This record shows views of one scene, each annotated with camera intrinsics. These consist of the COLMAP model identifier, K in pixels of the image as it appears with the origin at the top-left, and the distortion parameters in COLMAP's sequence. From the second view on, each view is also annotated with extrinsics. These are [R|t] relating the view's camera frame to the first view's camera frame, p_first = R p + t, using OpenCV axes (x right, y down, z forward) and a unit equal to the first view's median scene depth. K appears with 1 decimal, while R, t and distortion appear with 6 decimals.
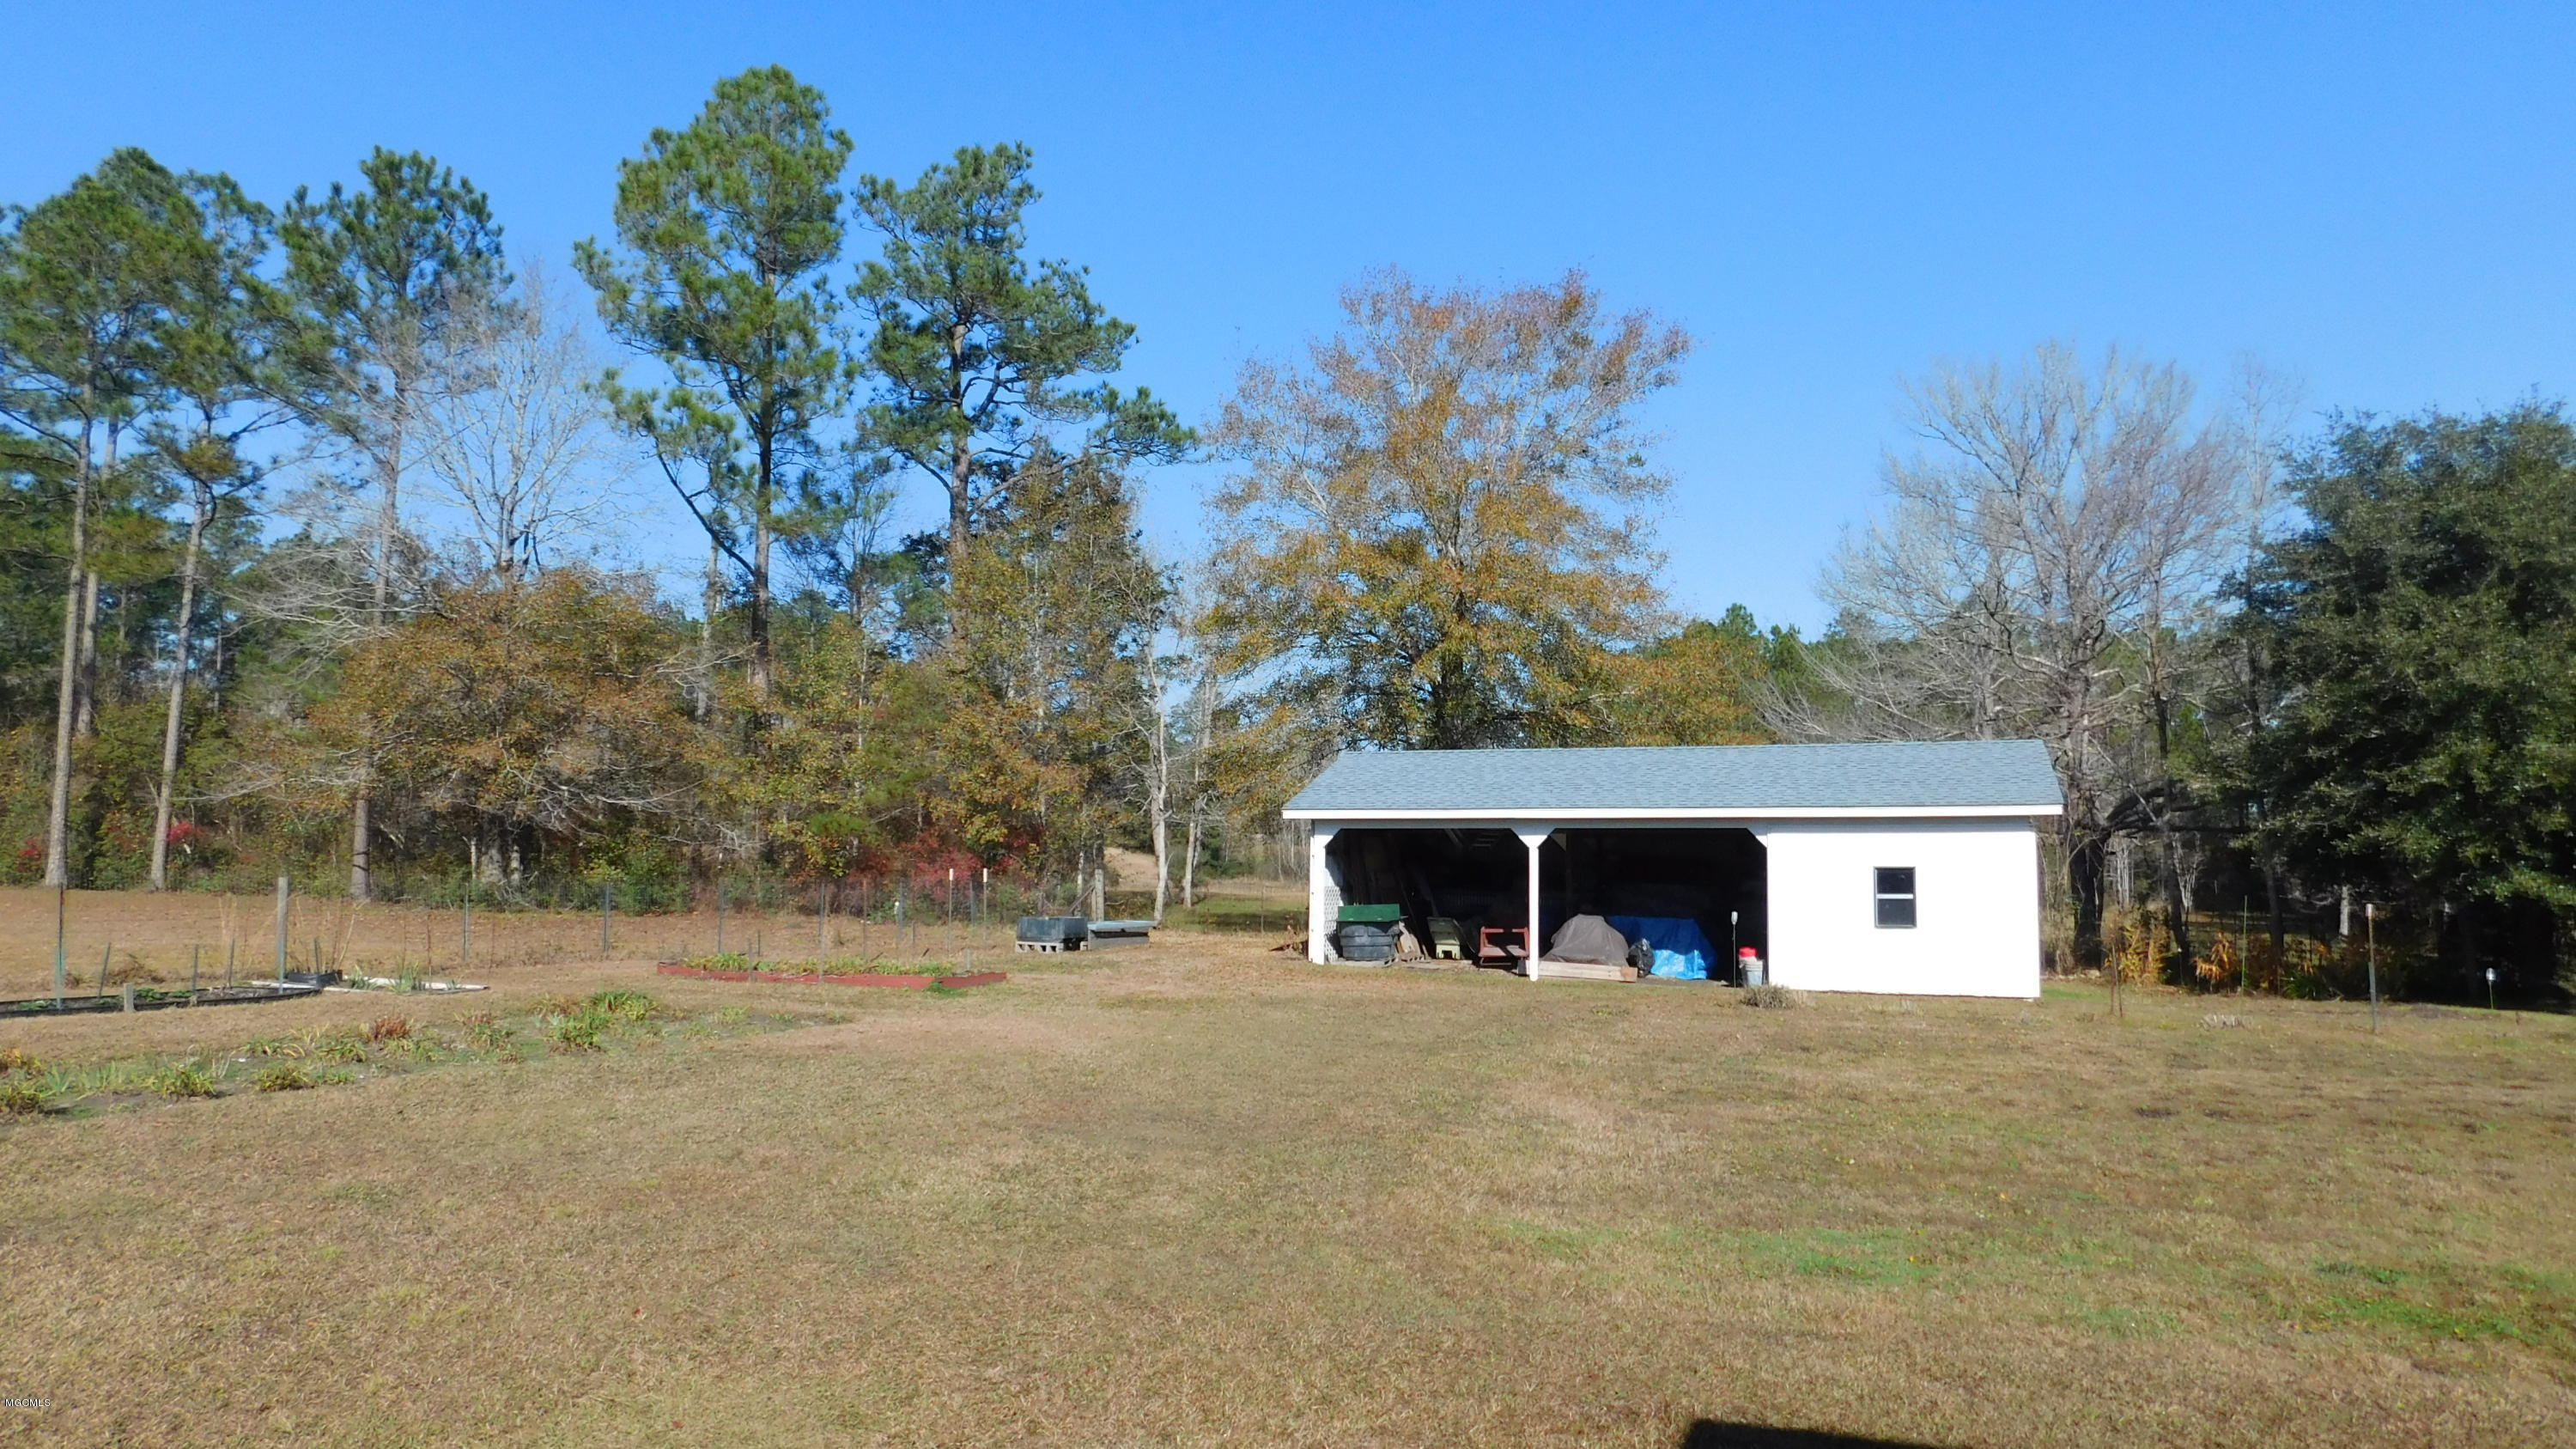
lens RADIAL K [[1697.6, 0, 1288.0], [0, 1697.6, 724.5], [0, 0, 1]] dist [-0.069118, 0.054531]
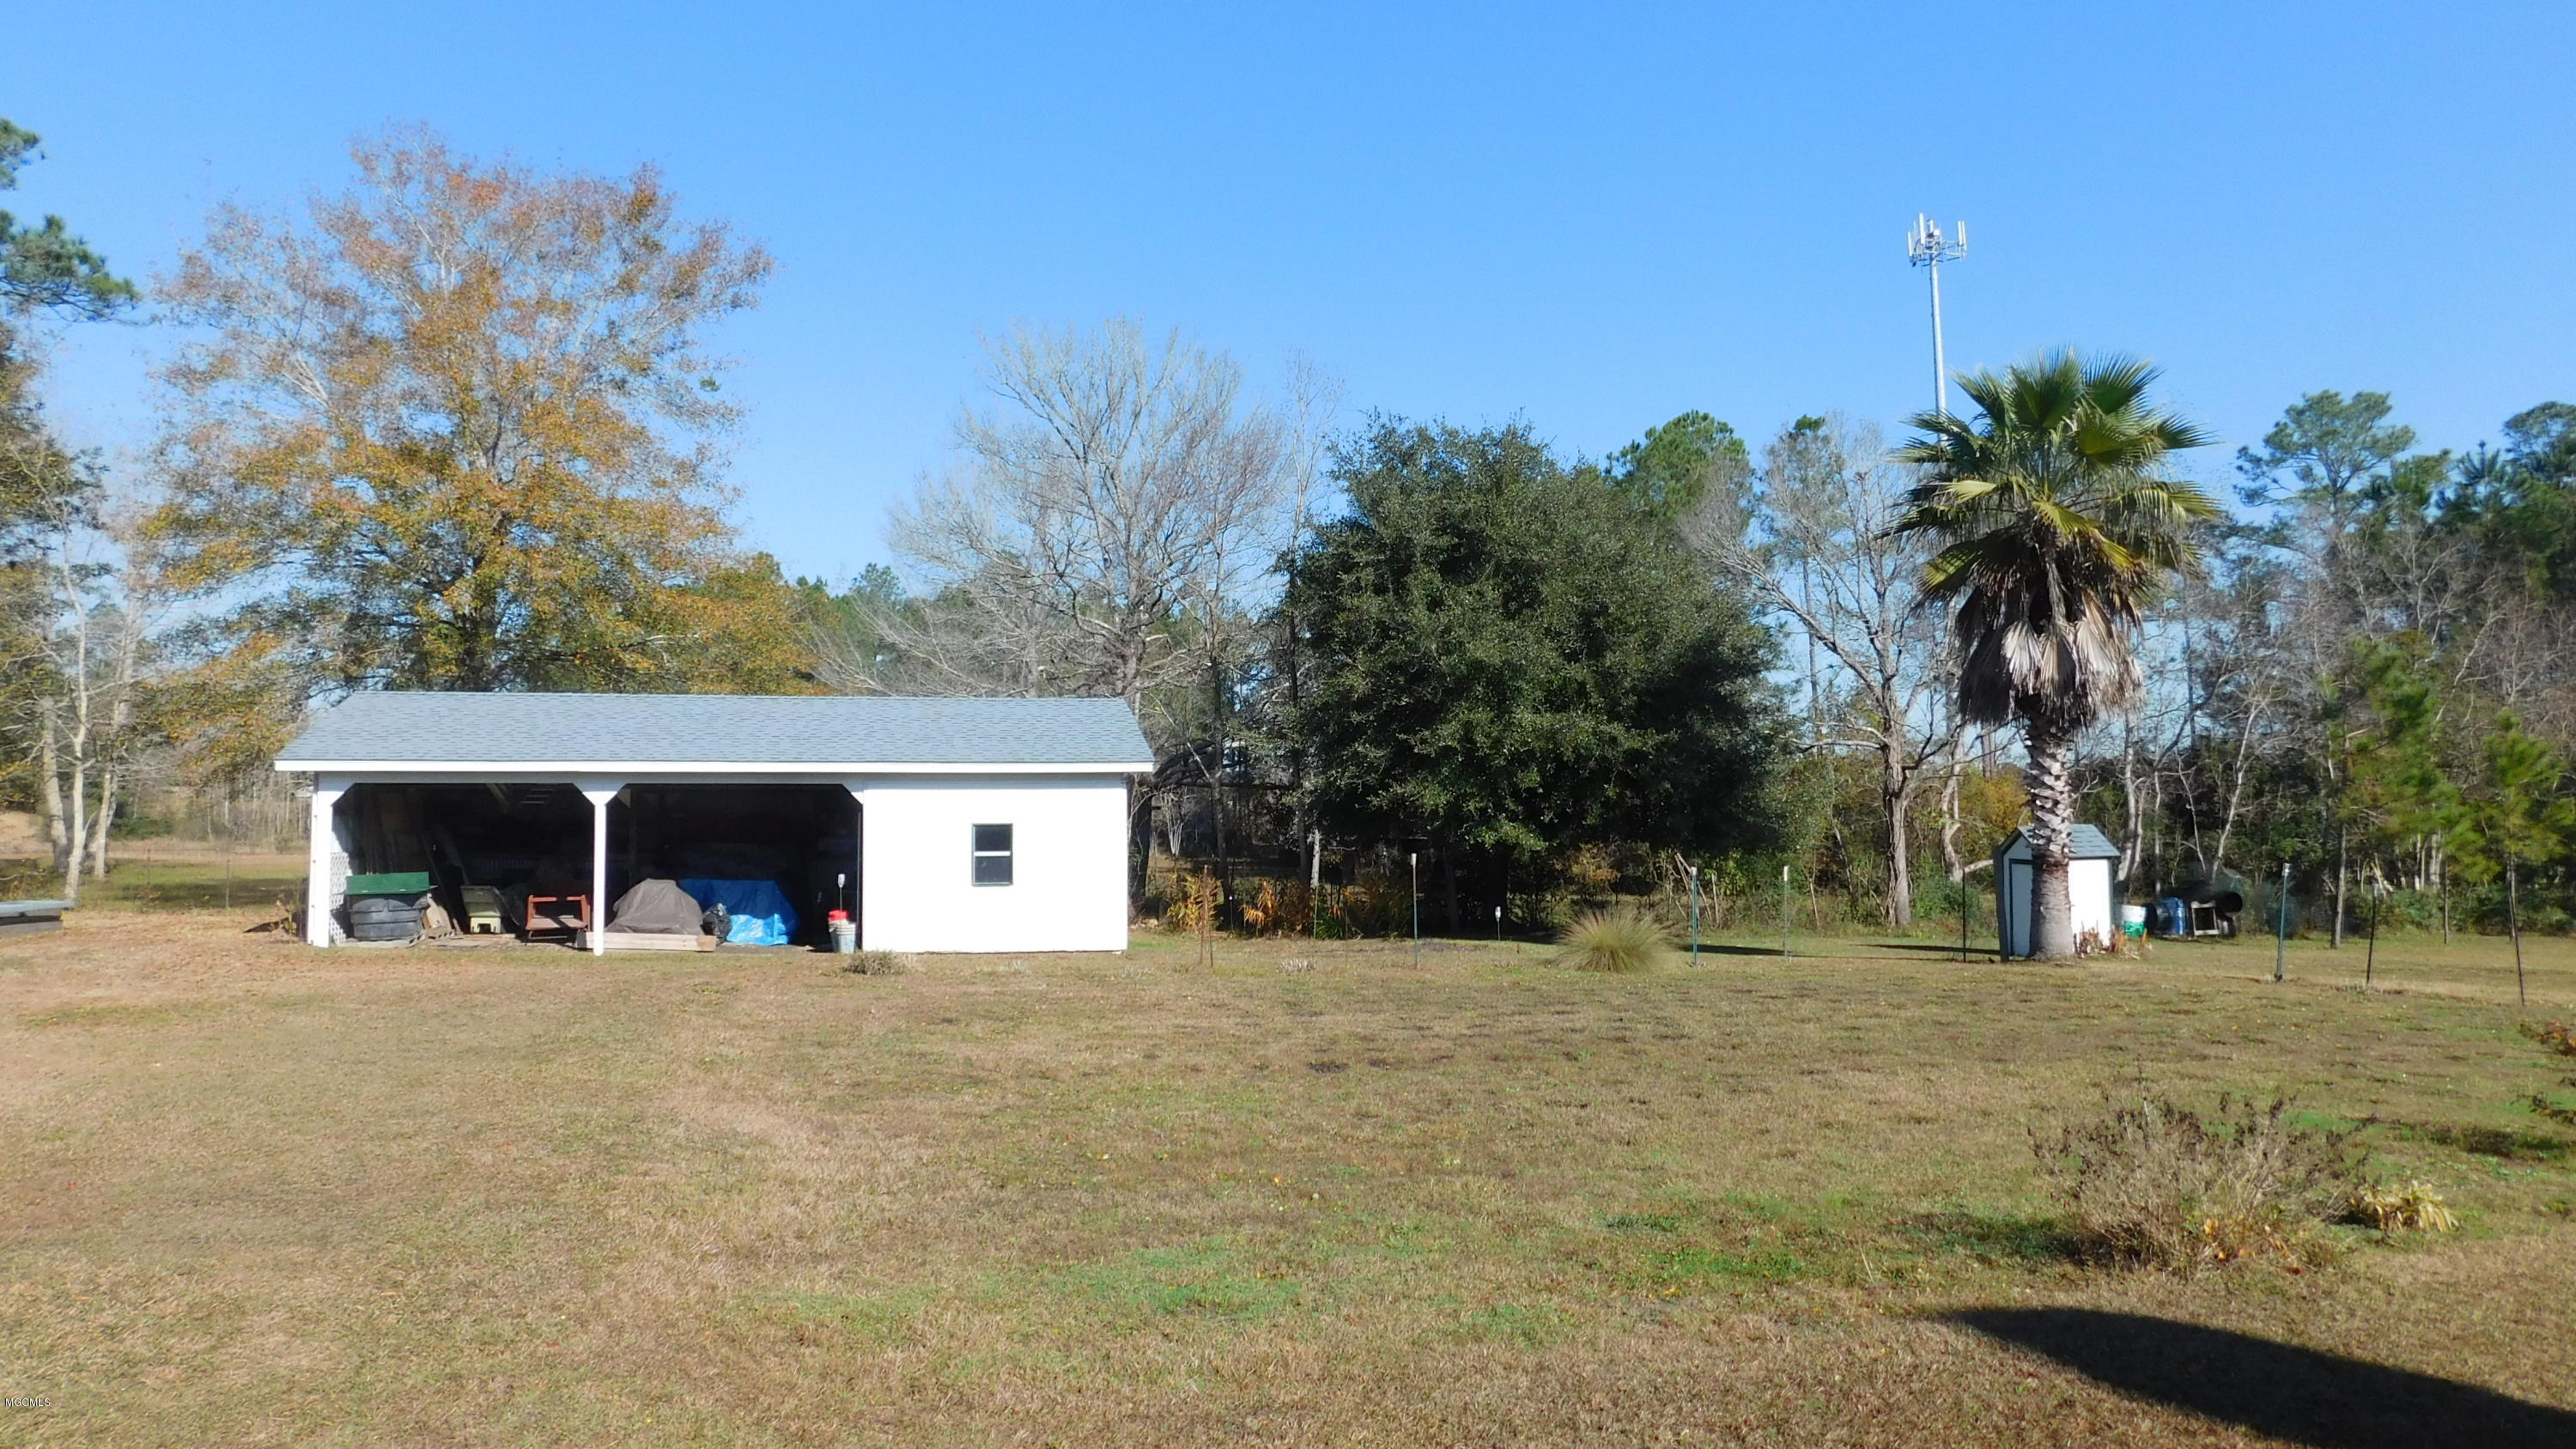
lens RADIAL K [[1697.6, 0, 1288.0], [0, 1697.6, 724.5], [0, 0, 1]] dist [-0.069118, 0.054531]
pose [[0.840262, 0.018308, 0.541871, -0.026448], [-0.033485, 0.999274, 0.018163, 0.002276], [-0.541145, -0.033406, 0.840265, 0.061597]]
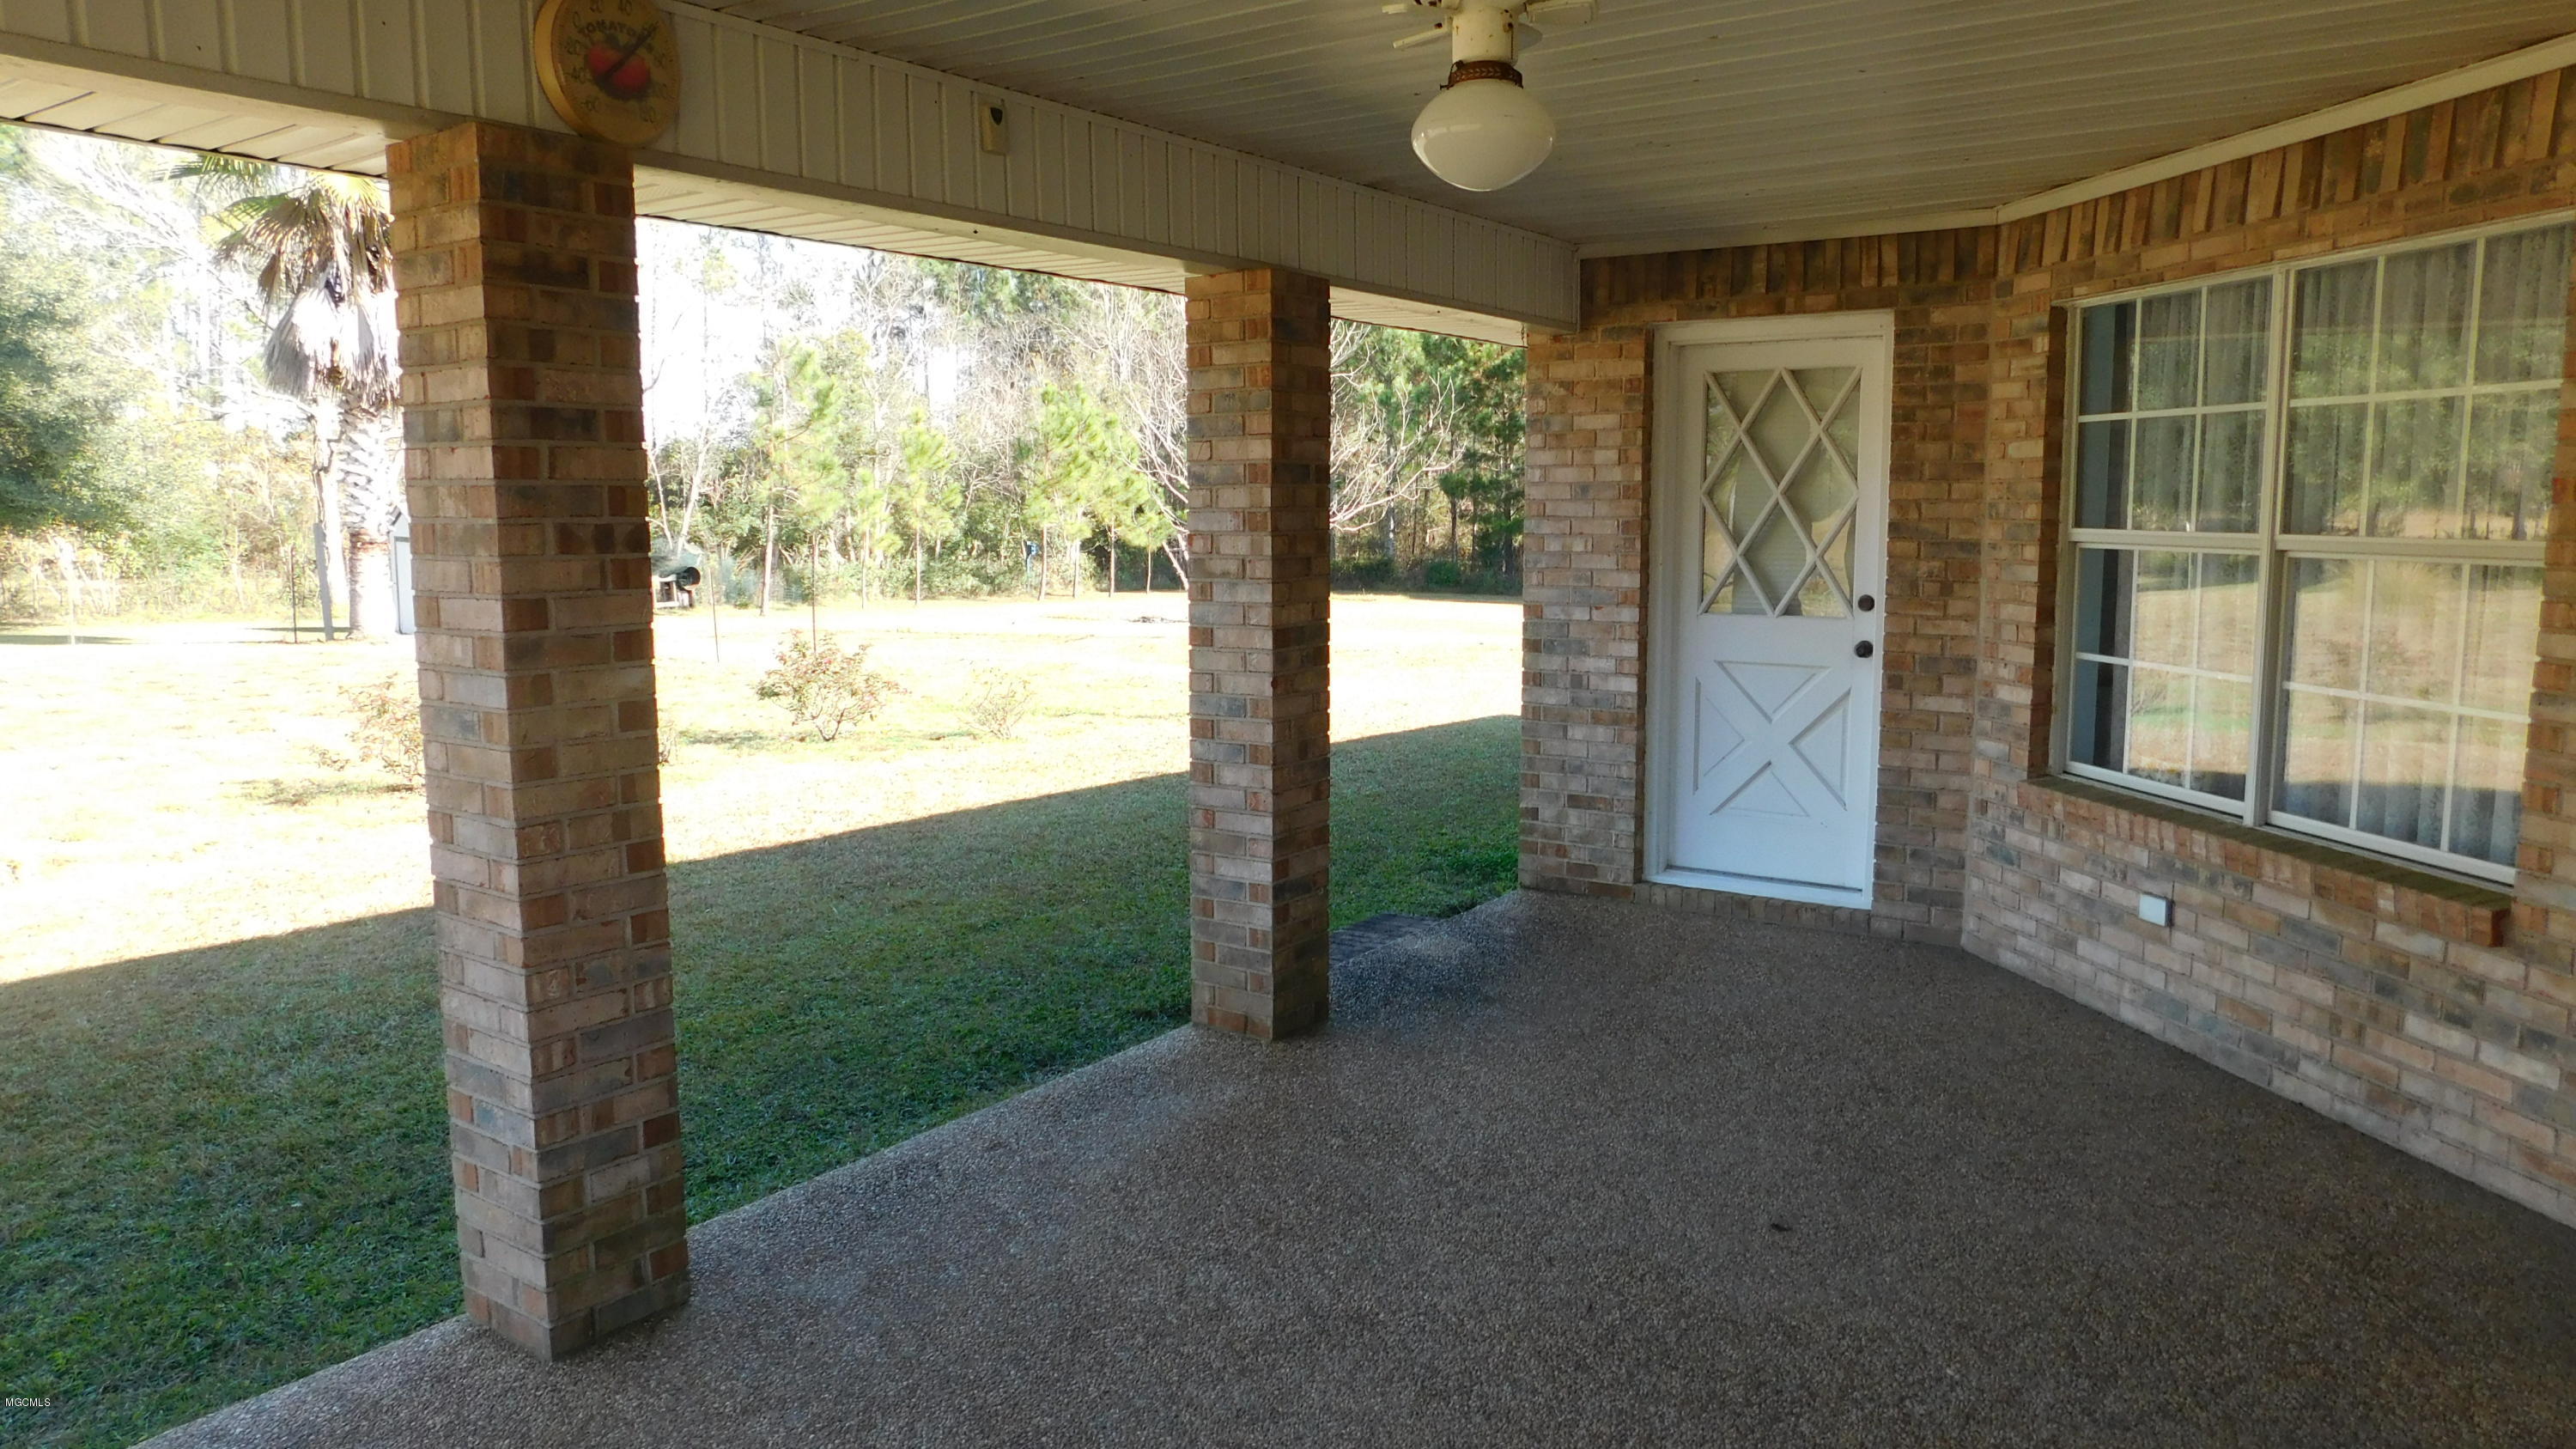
lens RADIAL K [[1697.6, 0, 1288.0], [0, 1697.6, 724.5], [0, 0, 1]] dist [-0.069118, 0.054531]
pose [[0.260647, -0.133478, 0.956163, 0.075326], [-0.085990, 0.983250, 0.160700, -0.010449], [-0.961597, -0.124107, 0.244803, -0.125338]]
